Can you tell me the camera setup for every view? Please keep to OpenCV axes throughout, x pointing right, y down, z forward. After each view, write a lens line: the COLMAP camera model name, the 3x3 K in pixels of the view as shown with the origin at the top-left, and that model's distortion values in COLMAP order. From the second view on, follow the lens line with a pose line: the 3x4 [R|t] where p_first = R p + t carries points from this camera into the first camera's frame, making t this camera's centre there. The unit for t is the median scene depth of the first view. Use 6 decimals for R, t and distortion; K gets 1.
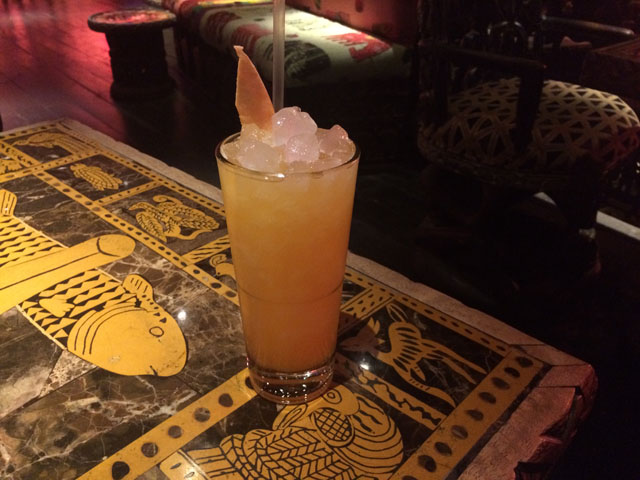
lens RADIAL K [[549.4, 0, 320.0], [0, 549.4, 240.0], [0, 0, 1]] dist [0.092943, -0.145894]
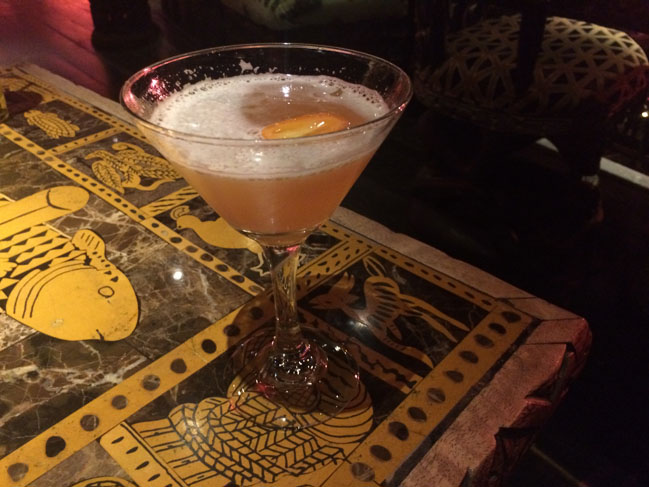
lens RADIAL K [[557.2, 0, 324.5], [0, 557.2, 243.5], [0, 0, 1]] dist [0.092943, -0.145894]
pose [[0.999813, -0.018475, 0.005667, 0.053428], [0.017913, 0.996060, 0.086857, 0.013497], [-0.007249, -0.086739, 0.996205, 0.088510]]
